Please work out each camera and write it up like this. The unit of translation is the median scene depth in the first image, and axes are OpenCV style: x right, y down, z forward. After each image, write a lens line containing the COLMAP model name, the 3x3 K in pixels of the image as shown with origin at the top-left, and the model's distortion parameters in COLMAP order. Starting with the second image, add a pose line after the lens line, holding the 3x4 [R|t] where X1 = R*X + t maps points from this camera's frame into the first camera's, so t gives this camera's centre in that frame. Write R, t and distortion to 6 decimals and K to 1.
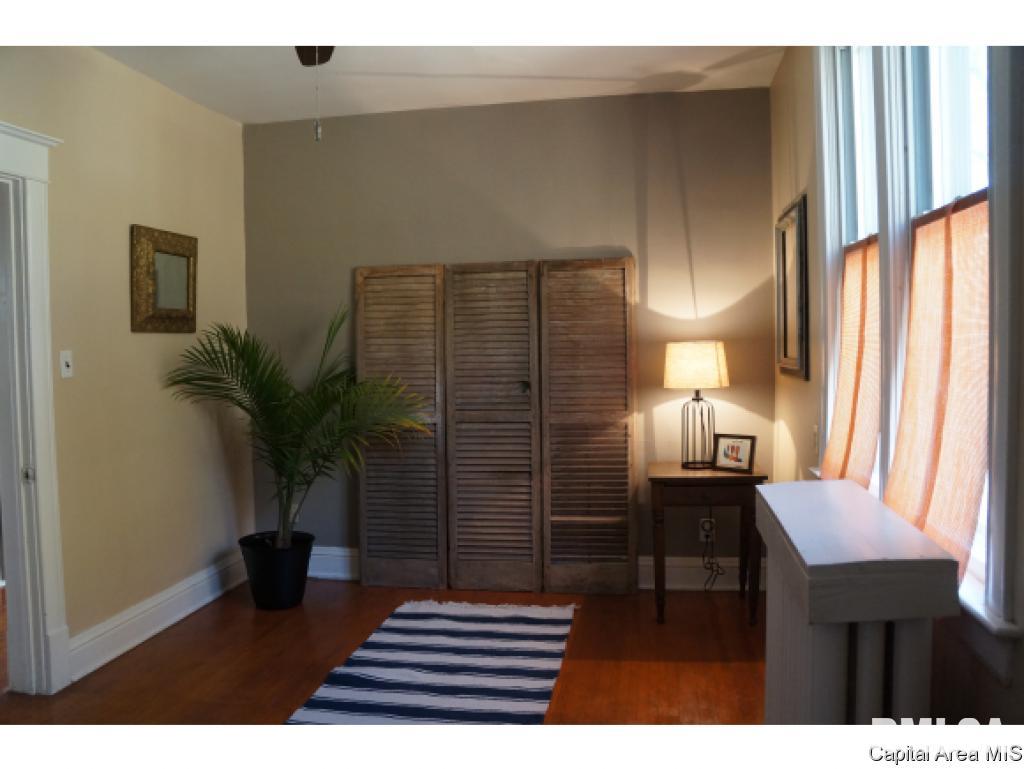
lens RADIAL K [[800.9, 0, 504.0], [0, 800.9, 379.8], [0, 0, 1]] dist [-0.177778, 0.125379]
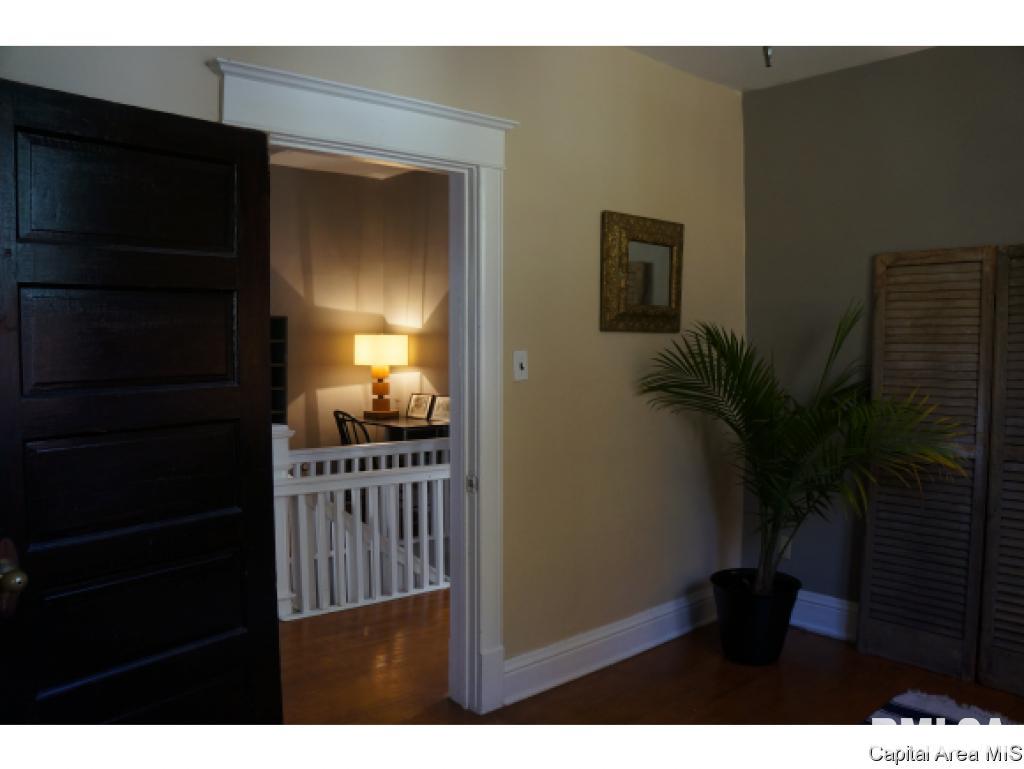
lens RADIAL K [[800.9, 0, 517.4], [0, 800.9, 385.1], [0, 0, 1]] dist [-0.177778, 0.125379]
pose [[0.790881, 0.047326, -0.610137, 0.008694], [-0.041217, 0.998861, 0.024052, -0.015012], [0.610581, 0.006125, 0.791930, 0.179321]]
